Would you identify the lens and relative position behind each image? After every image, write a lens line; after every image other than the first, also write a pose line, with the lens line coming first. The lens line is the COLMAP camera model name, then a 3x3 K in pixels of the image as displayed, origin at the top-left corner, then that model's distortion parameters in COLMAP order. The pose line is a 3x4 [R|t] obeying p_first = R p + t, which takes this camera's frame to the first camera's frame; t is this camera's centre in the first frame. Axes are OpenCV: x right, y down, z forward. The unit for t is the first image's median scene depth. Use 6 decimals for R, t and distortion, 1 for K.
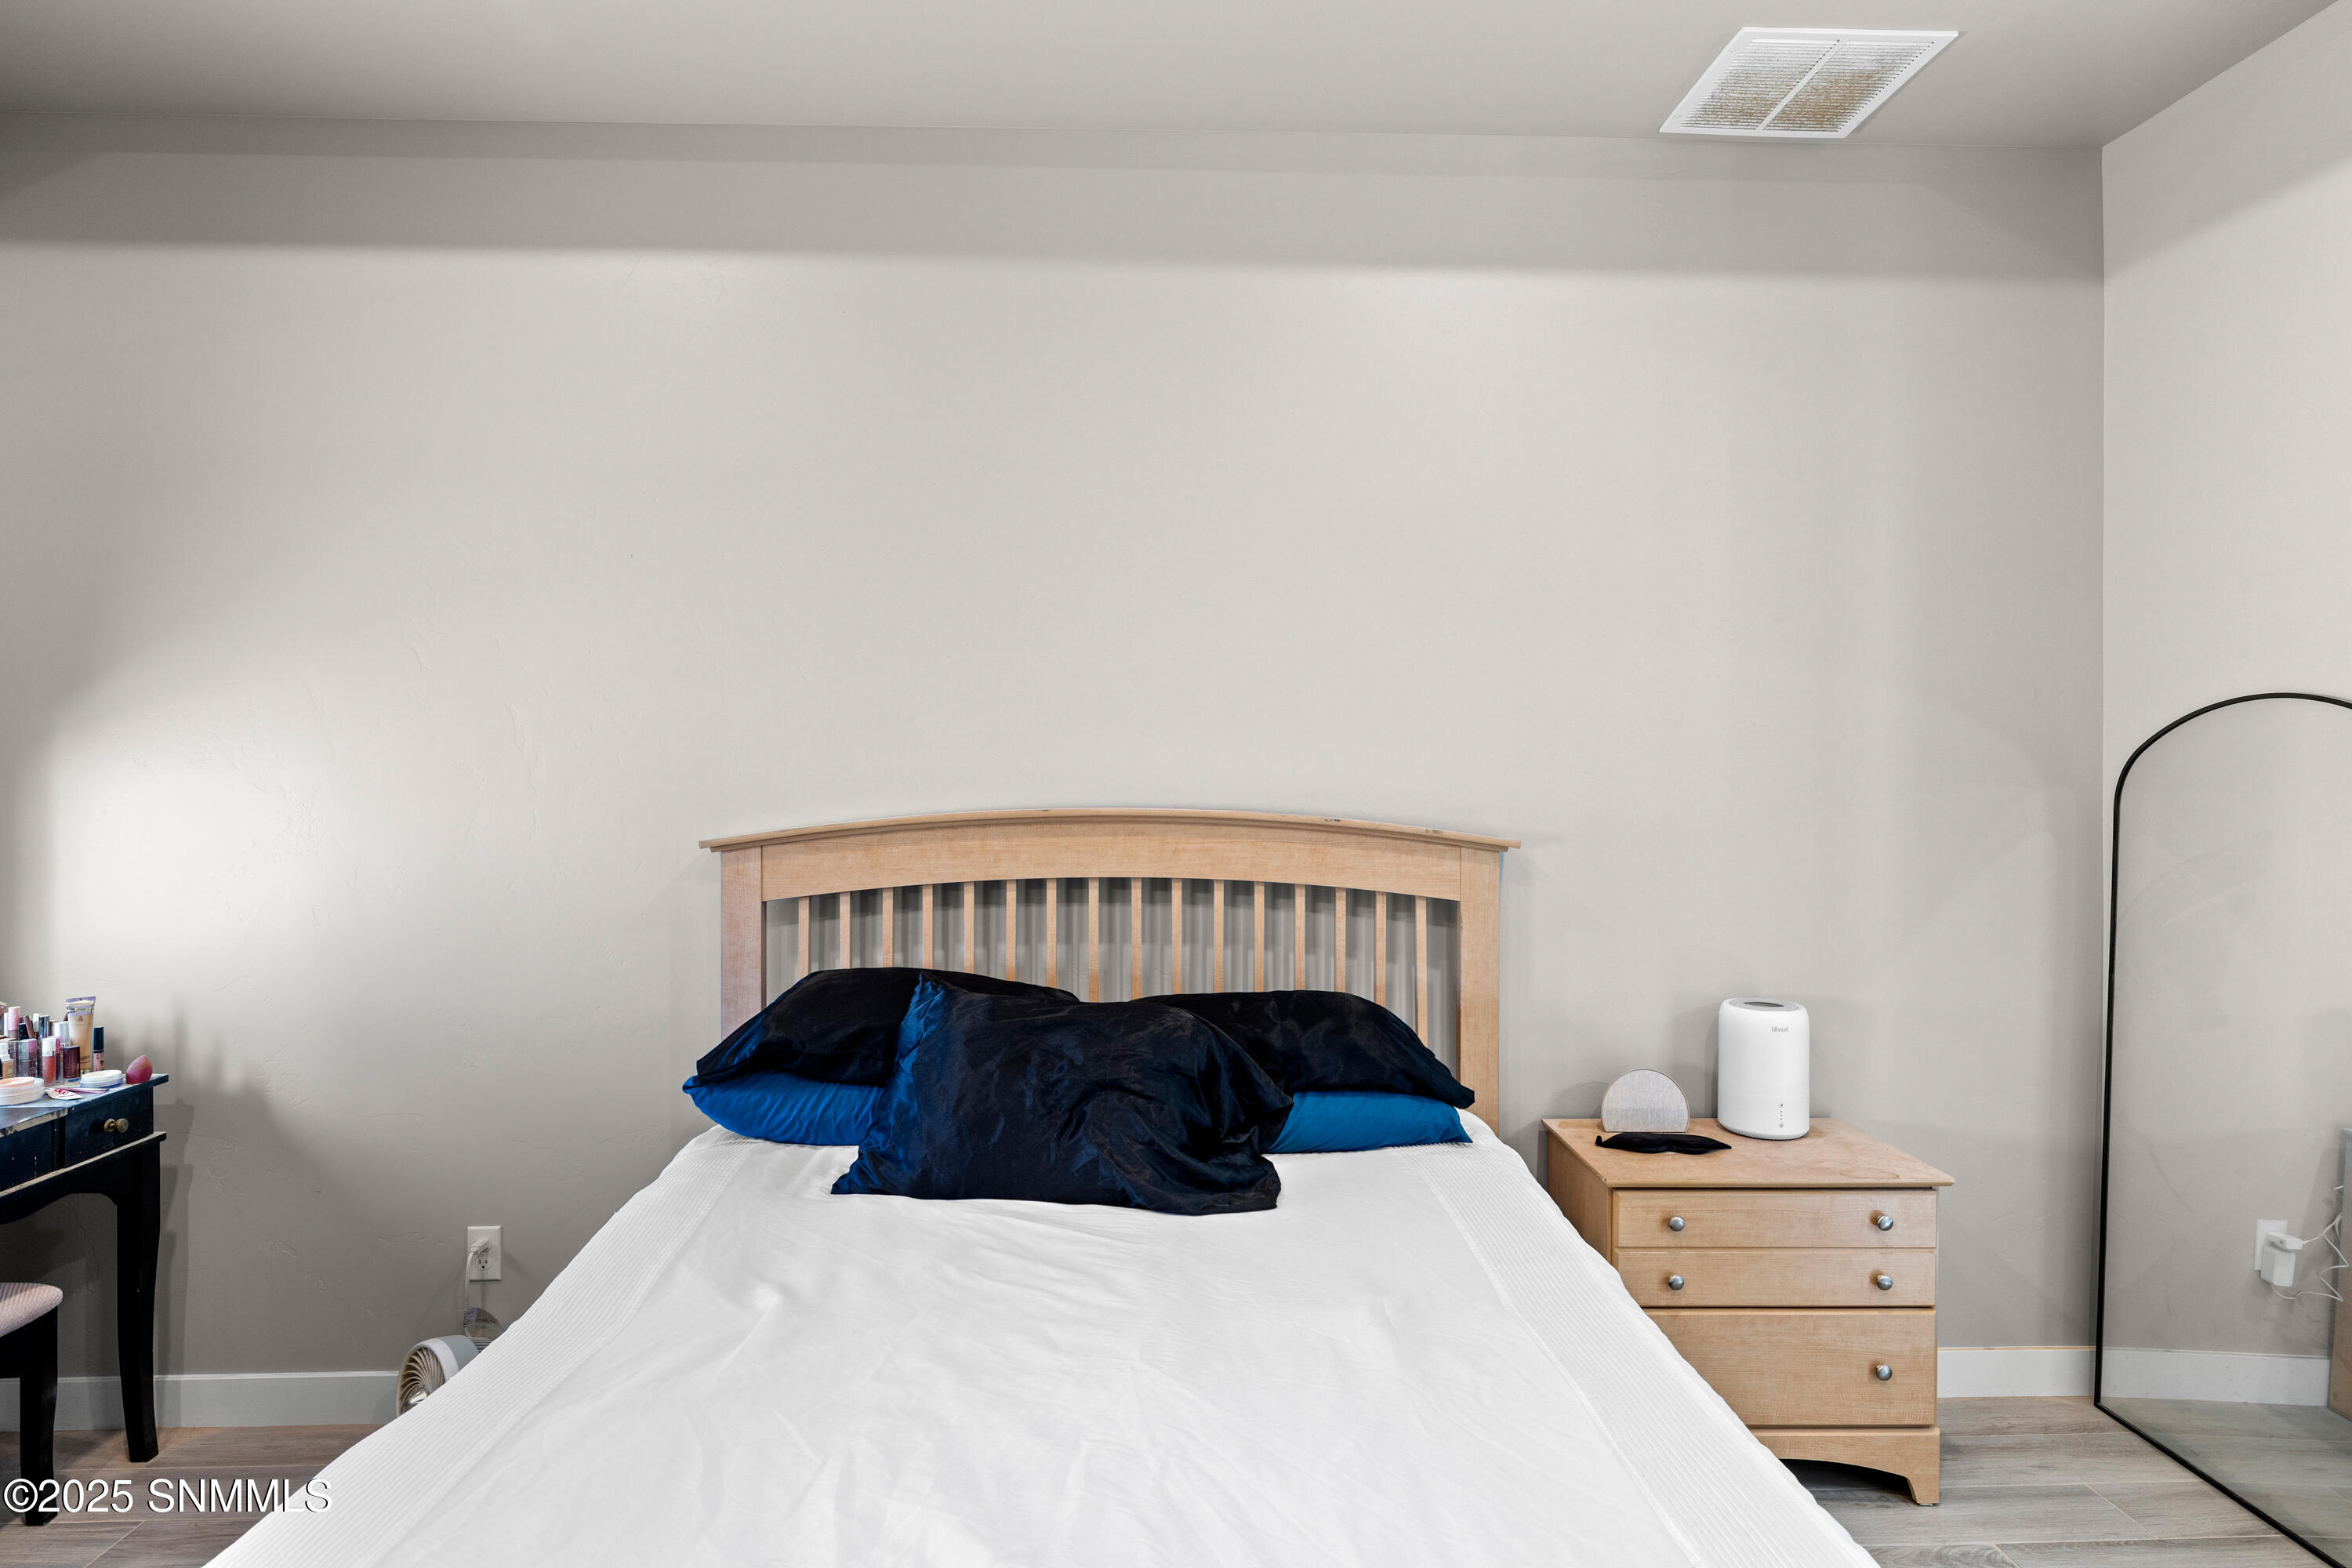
lens RADIAL K [[1365.0, 0, 1183.5], [0, 1365.0, 772.3], [0, 0, 1]] dist [0.001345, -0.001707]
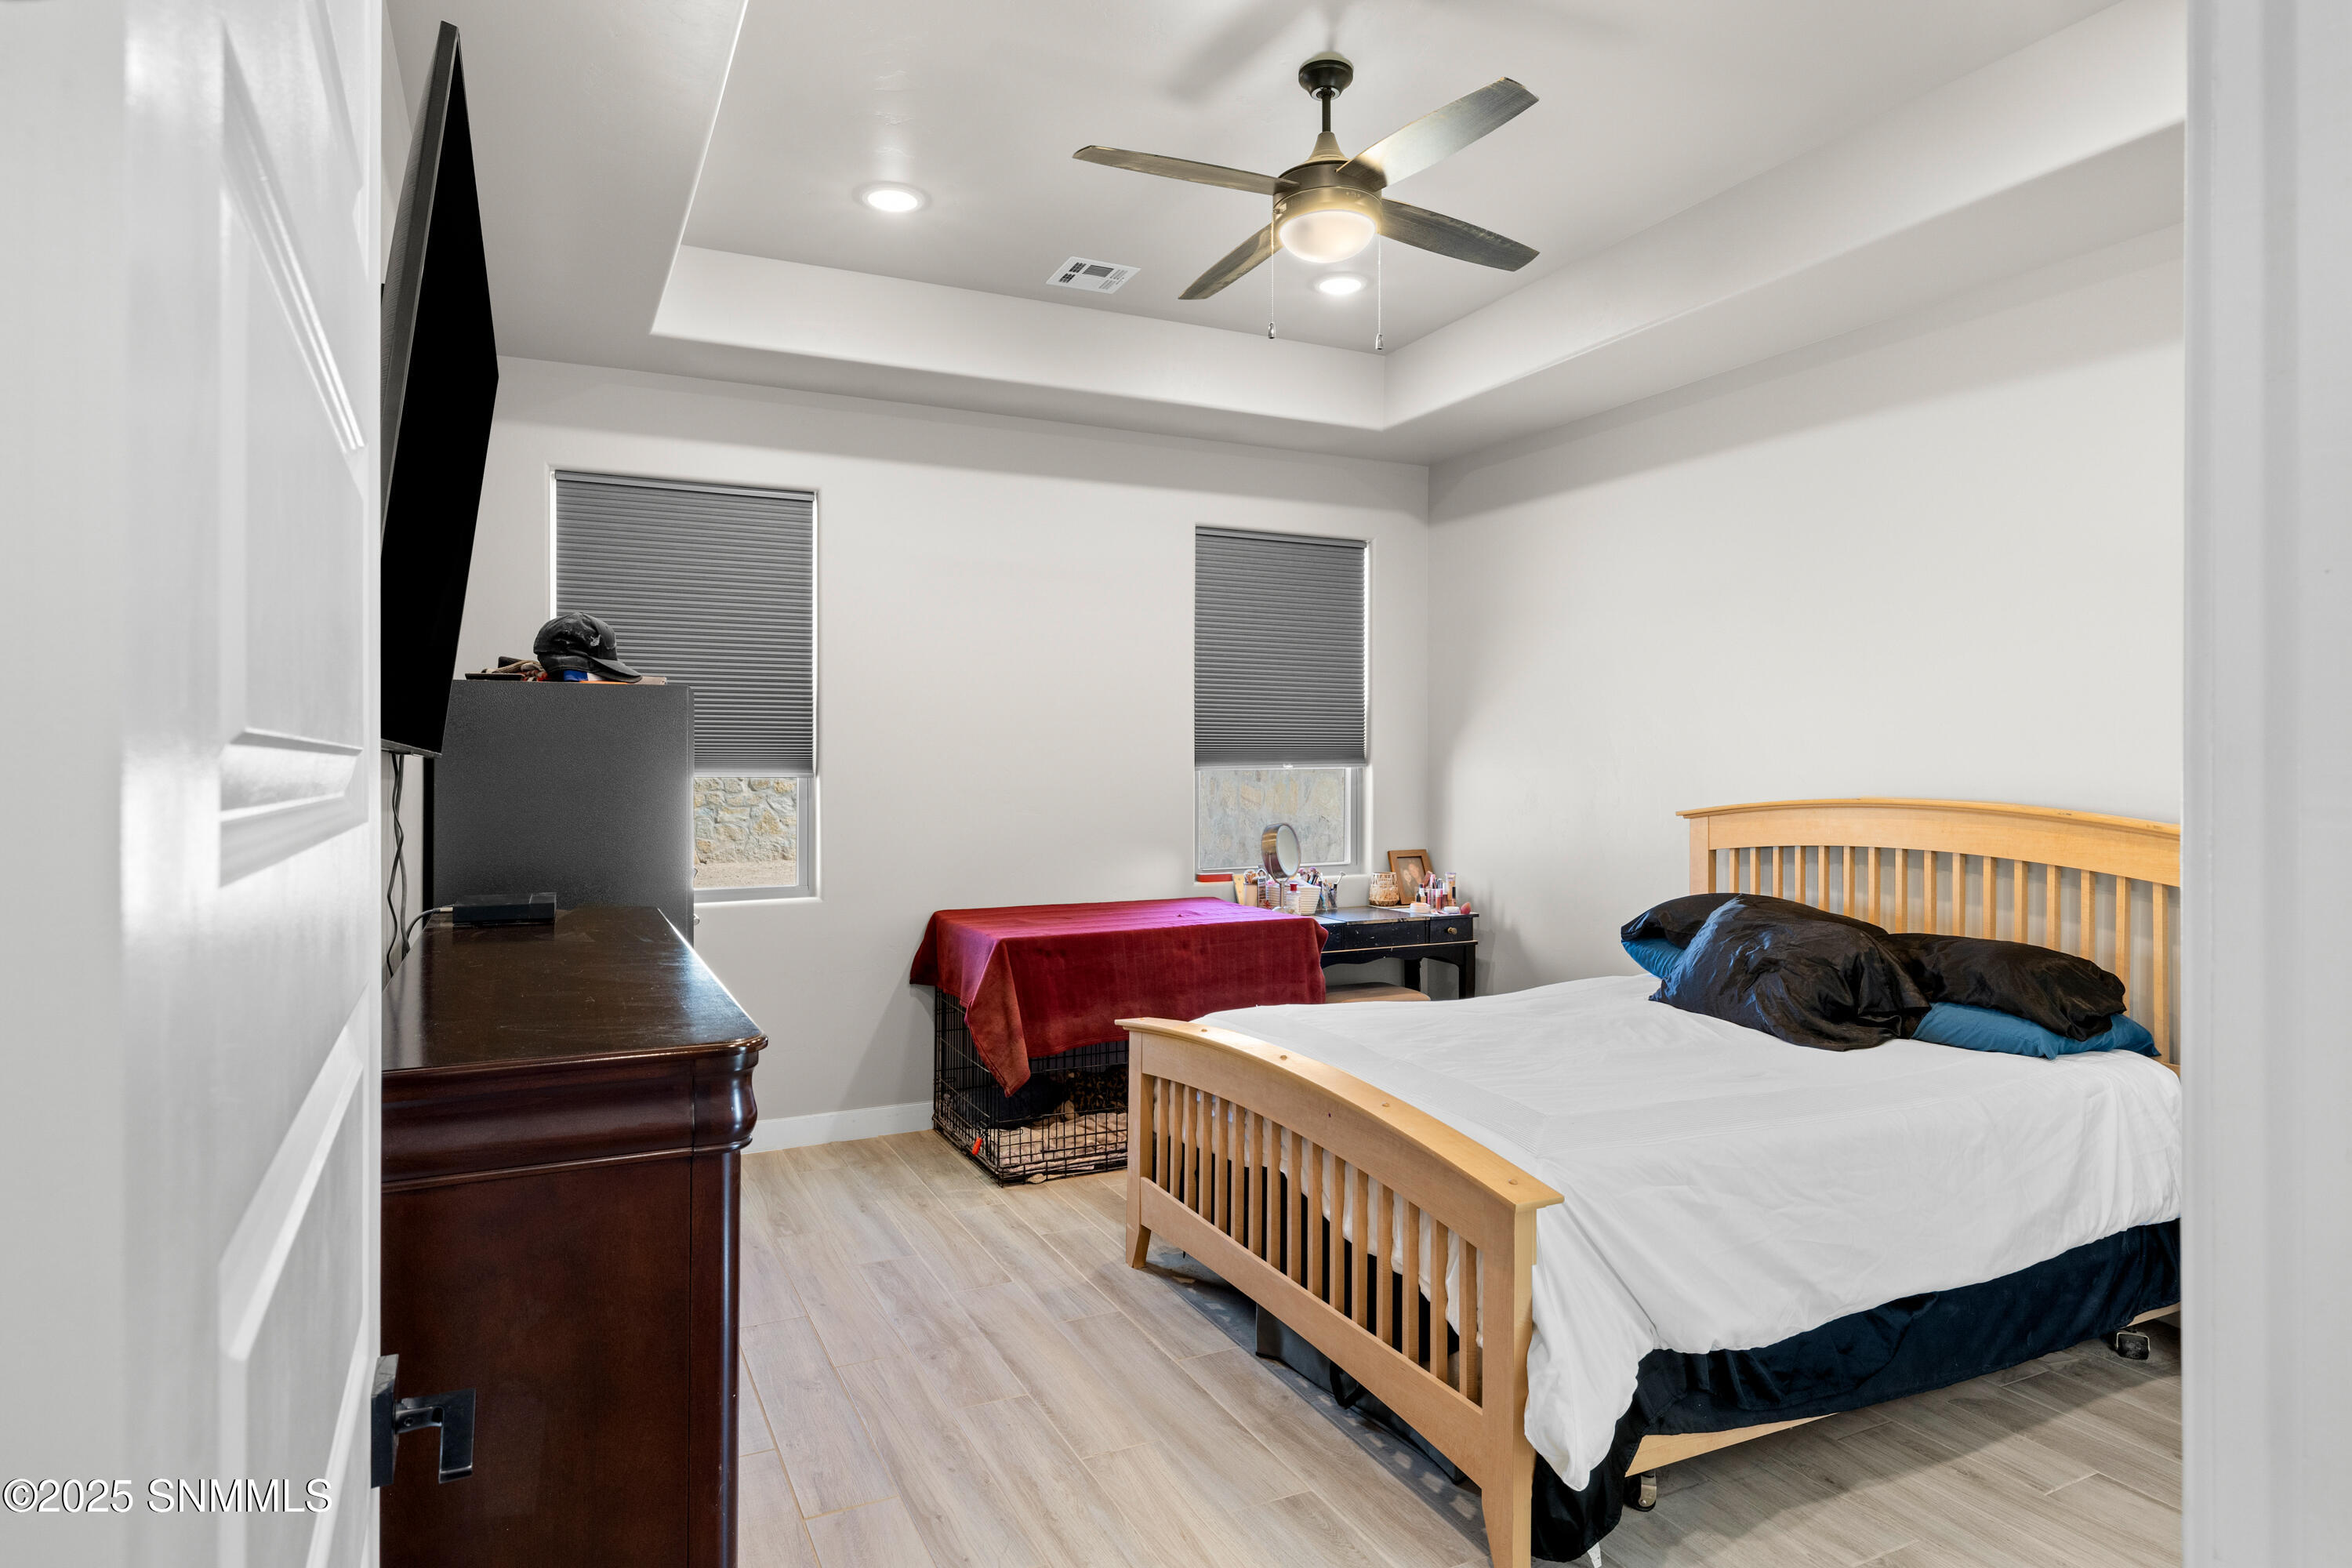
lens RADIAL K [[1365.0, 0, 1176.5], [0, 1365.0, 774.4], [0, 0, 1]] dist [0.001345, -0.001707]
pose [[0.400835, 0.010040, -0.916095, 0.979574], [-0.018451, 0.999826, 0.002885, 0.011901], [0.915964, 0.015746, 0.400951, -0.260665]]
